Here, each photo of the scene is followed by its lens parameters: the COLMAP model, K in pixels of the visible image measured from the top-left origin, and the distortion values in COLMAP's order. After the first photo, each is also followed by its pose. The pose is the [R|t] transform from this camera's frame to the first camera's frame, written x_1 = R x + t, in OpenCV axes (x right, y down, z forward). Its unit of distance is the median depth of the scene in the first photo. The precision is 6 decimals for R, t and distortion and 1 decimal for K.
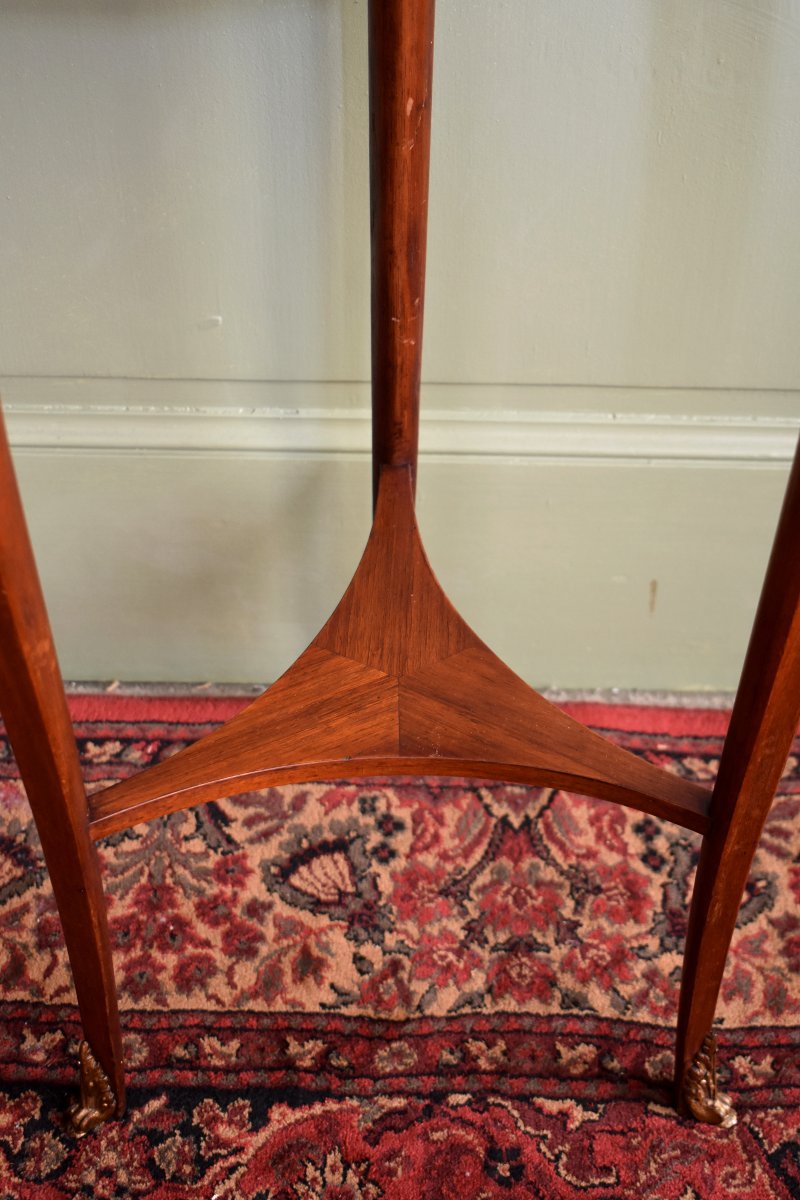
lens RADIAL K [[1760.7, 0, 407.6], [0, 1760.7, 602.6], [0, 0, 1]] dist [-0.026419, 0.000000]
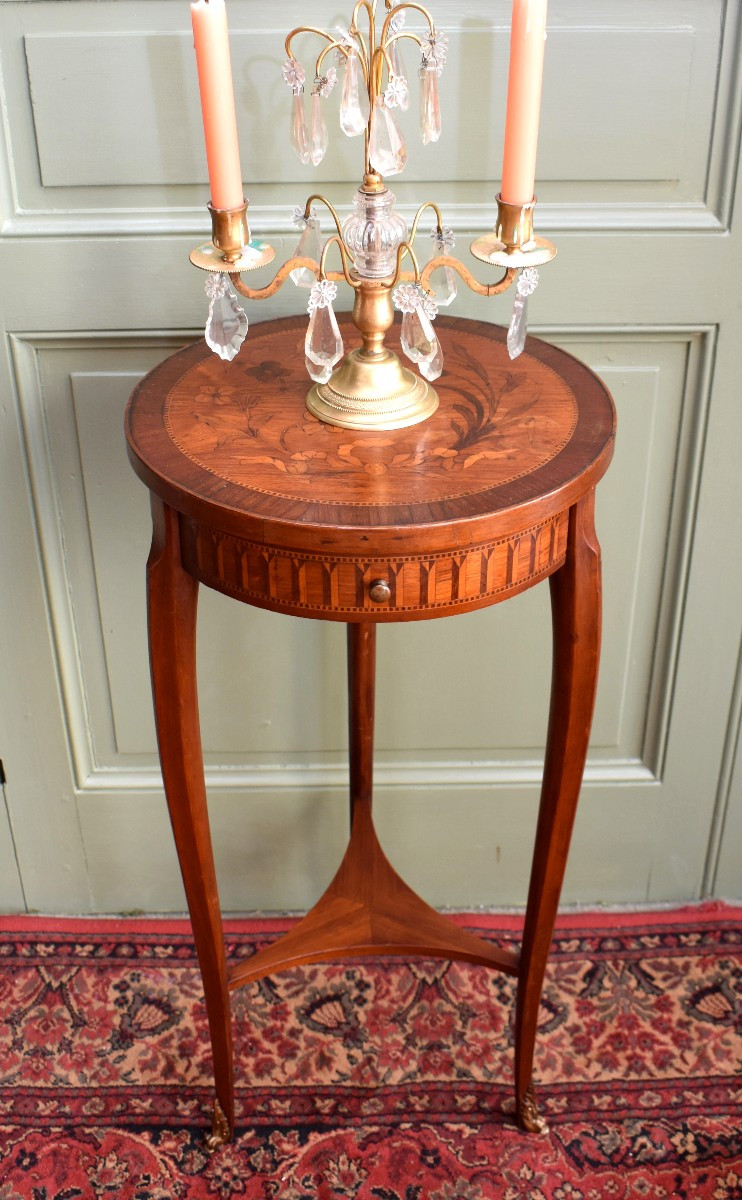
lens RADIAL K [[1413.7, 0, 365.3], [0, 1413.7, 539.3], [0, 0, 1]] dist [-0.082719, 0.000000]
pose [[0.999249, -0.029750, 0.024831, -0.032393], [0.034124, 0.979191, -0.200051, -0.042473], [-0.018363, 0.200748, 0.979471, -0.595943]]
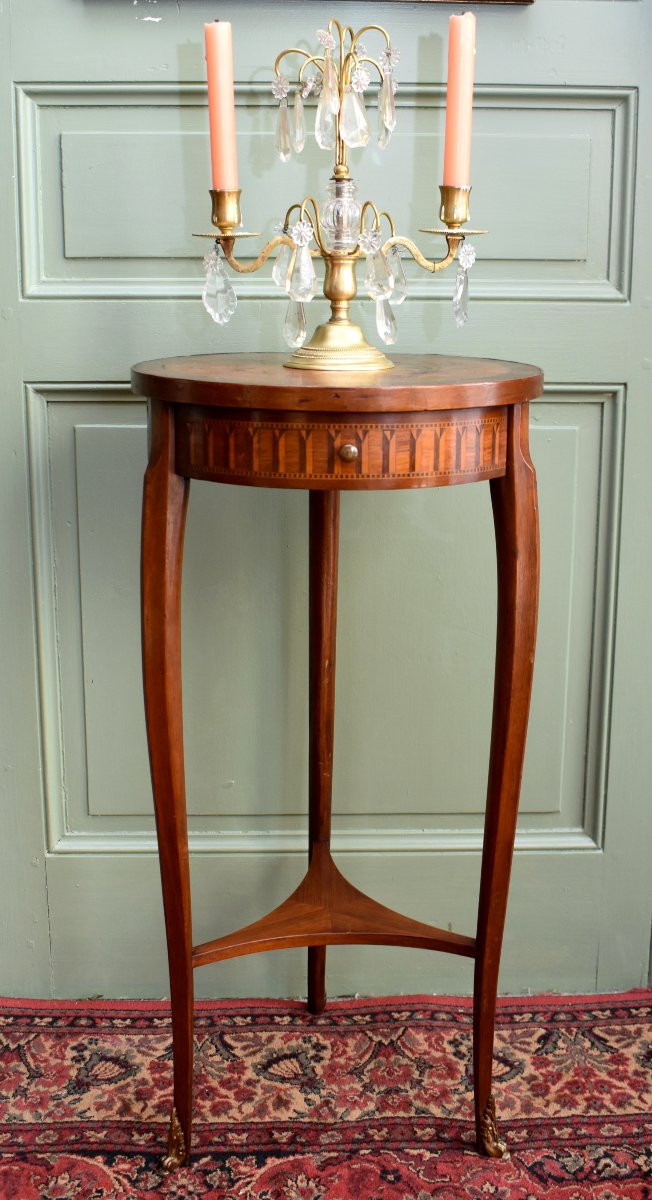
lens RADIAL K [[1331.2, 0, 320.0], [0, 1331.2, 555.0], [0, 0, 1]] dist [-0.080451, 0.000000]
pose [[0.998980, -0.011117, 0.043761, -0.070094], [0.031619, 0.864132, -0.502270, 0.408038], [-0.032232, 0.503142, 0.863603, -0.516930]]
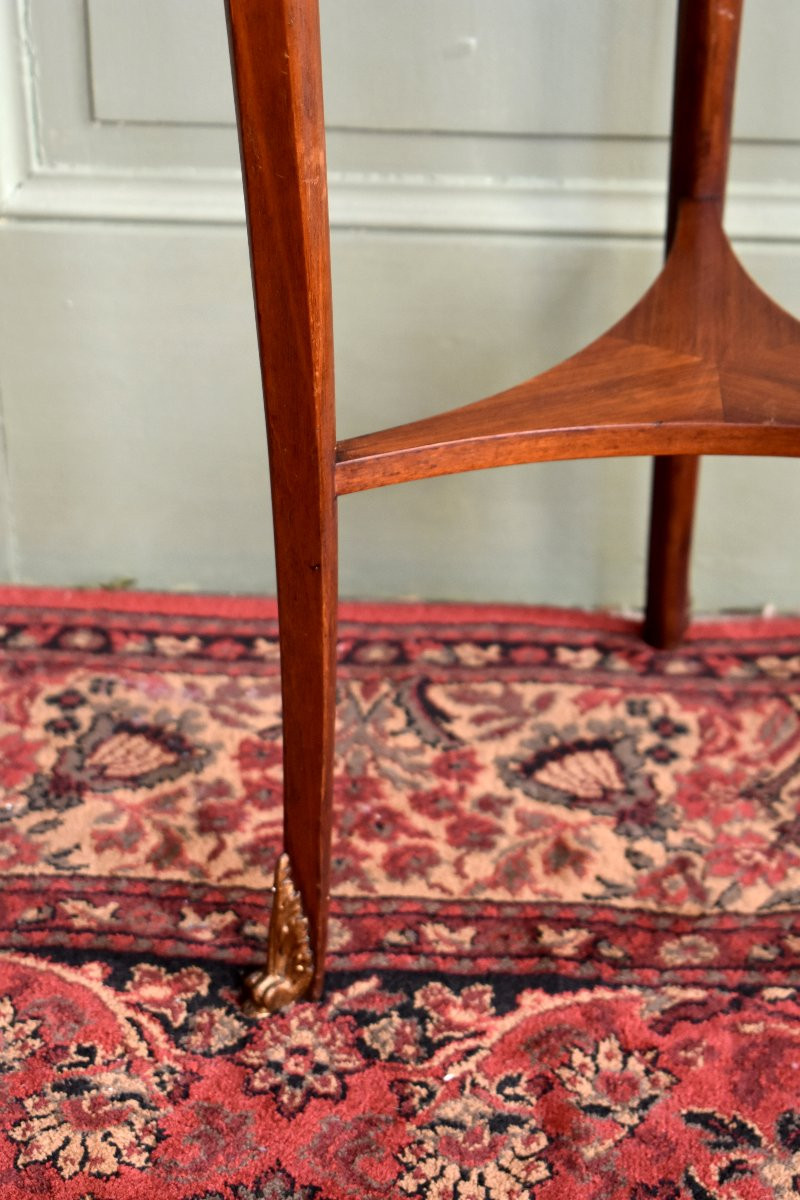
lens RADIAL K [[2700.5, 0, 404.3], [0, 2700.5, 607.8], [0, 0, 1]] dist [0.073834, 0.000000]
pose [[0.998043, 0.026410, -0.056676, -0.062322], [-0.038163, 0.975298, -0.217572, 0.354168], [0.049530, 0.219309, 0.974397, -0.131500]]
